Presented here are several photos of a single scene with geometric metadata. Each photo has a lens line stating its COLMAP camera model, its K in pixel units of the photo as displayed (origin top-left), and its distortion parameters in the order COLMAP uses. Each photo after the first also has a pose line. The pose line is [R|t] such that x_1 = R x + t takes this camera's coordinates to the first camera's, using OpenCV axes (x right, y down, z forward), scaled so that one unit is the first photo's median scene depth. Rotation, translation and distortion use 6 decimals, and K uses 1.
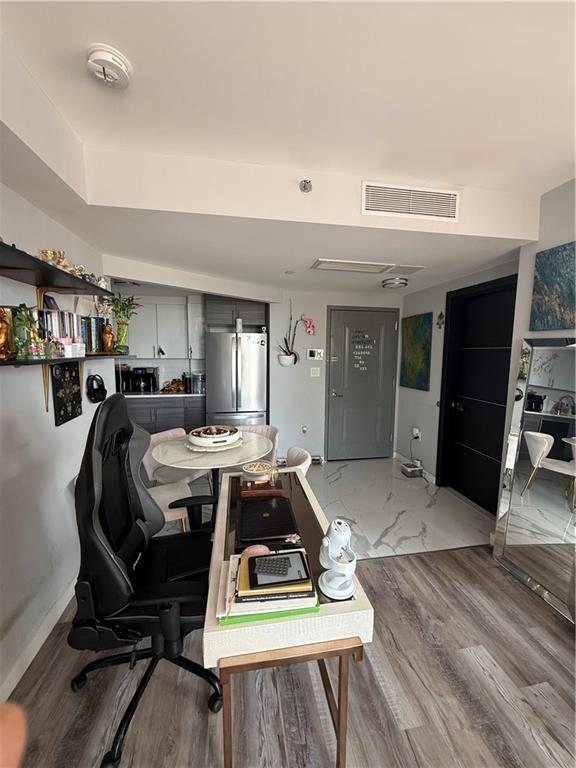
lens RADIAL K [[308.5, 0, 288.5], [0, 308.5, 383.6], [0, 0, 1]] dist [0.001031, 0.000281]
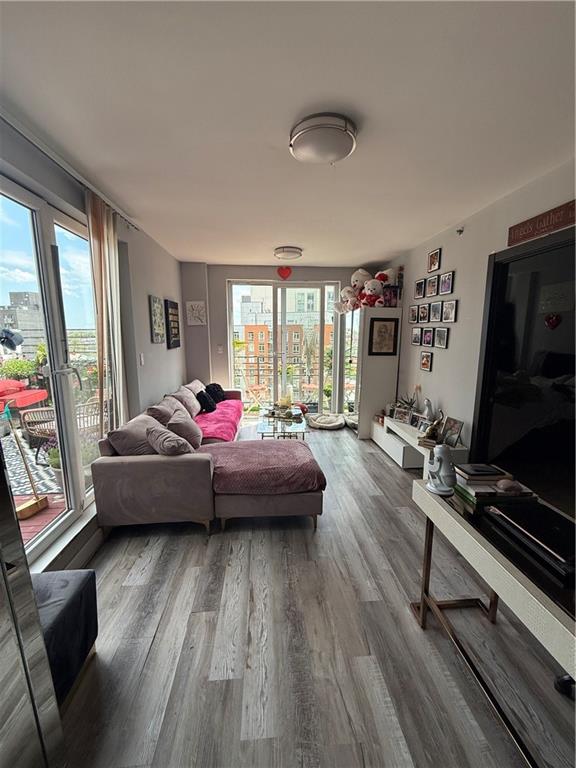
lens RADIAL K [[308.5, 0, 290.6], [0, 308.5, 383.1], [0, 0, 1]] dist [0.001031, 0.000281]
pose [[-0.996481, -0.023732, 0.080394, 0.559470], [-0.001674, 0.964528, 0.263974, -0.159289], [-0.083807, 0.262910, -0.961174, 1.724569]]
